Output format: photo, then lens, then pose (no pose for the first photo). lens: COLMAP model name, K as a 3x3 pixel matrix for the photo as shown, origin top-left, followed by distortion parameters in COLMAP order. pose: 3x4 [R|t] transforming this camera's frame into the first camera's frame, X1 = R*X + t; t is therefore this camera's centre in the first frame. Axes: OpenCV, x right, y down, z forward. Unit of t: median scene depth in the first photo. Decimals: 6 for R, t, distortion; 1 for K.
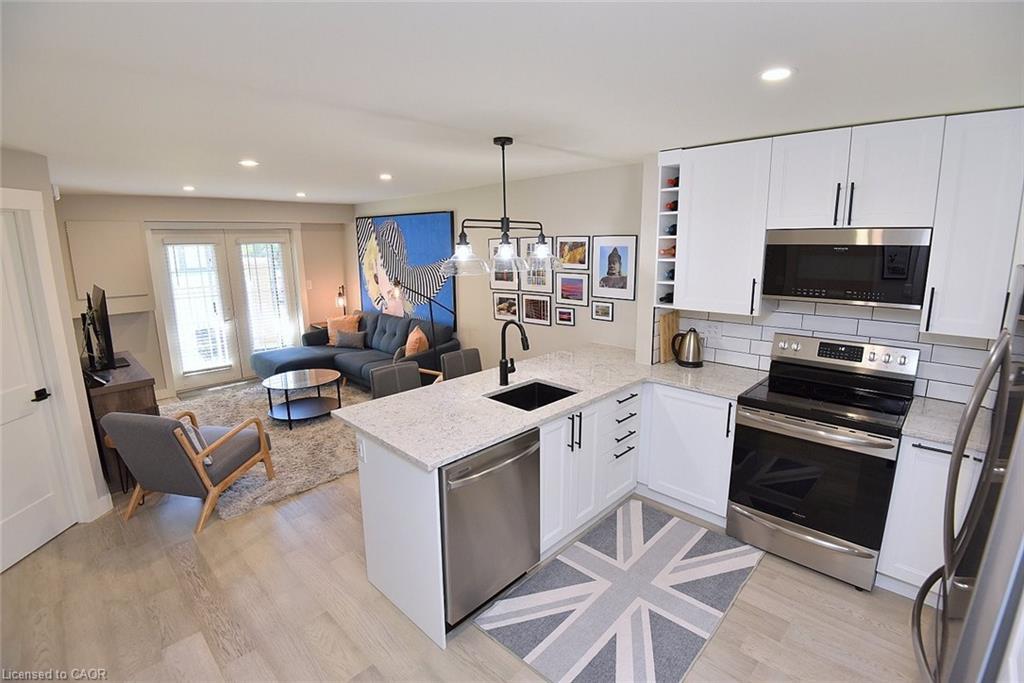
lens RADIAL K [[472.5, 0, 512.8], [0, 472.5, 338.7], [0, 0, 1]] dist [0.001071, -0.030558]
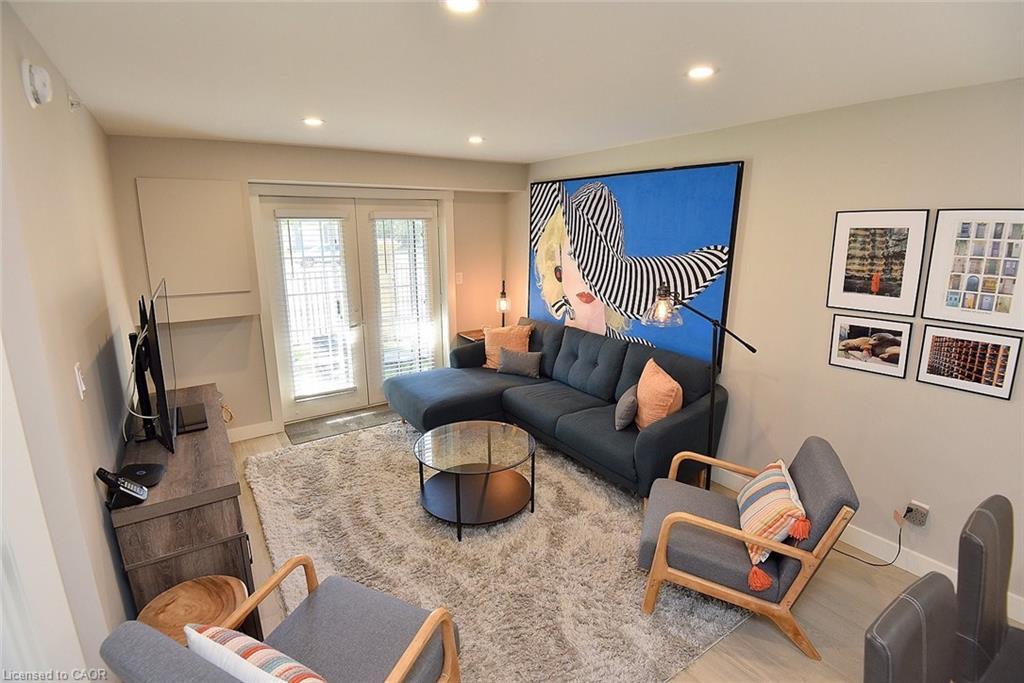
lens RADIAL K [[482.3, 0, 510.1], [0, 482.3, 336.9], [0, 0, 1]] dist [-0.021889, -0.015749]
pose [[0.979524, 0.053535, -0.194081, -0.309897], [-0.048774, 0.998382, 0.029230, -0.075921], [0.195332, -0.019166, 0.980550, 0.441079]]
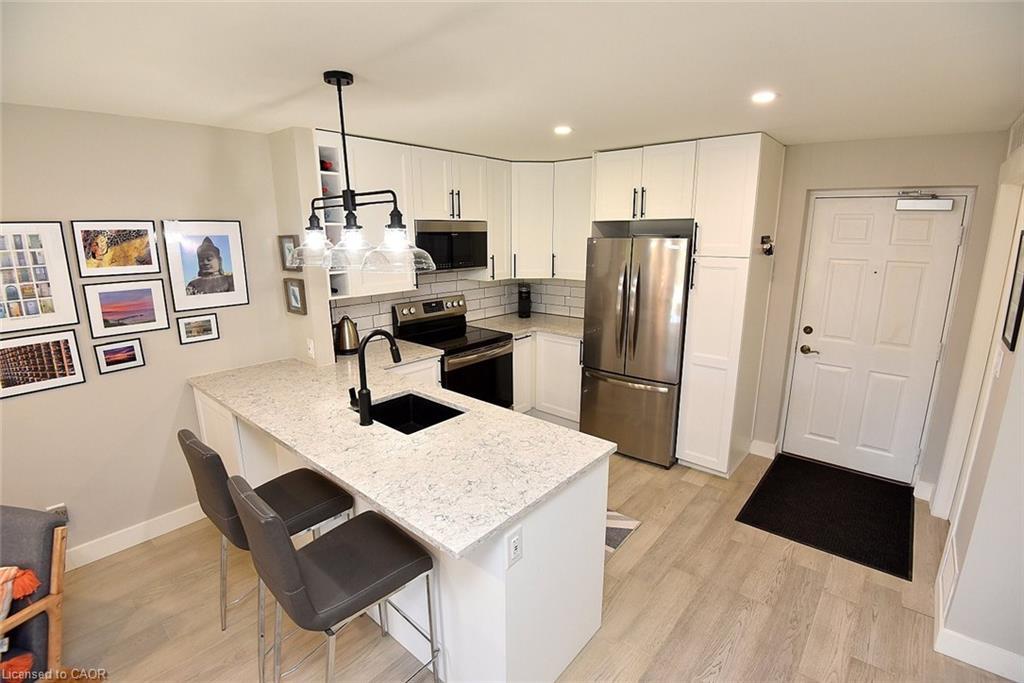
lens RADIAL K [[474.5, 0, 511.2], [0, 474.5, 339.7], [0, 0, 1]] dist [-0.033780, -0.008690]
pose [[-0.068539, -0.212264, 0.974806, -0.453394], [0.201179, 0.954090, 0.221898, -0.089892], [-0.977154, 0.211320, -0.022689, 0.493453]]
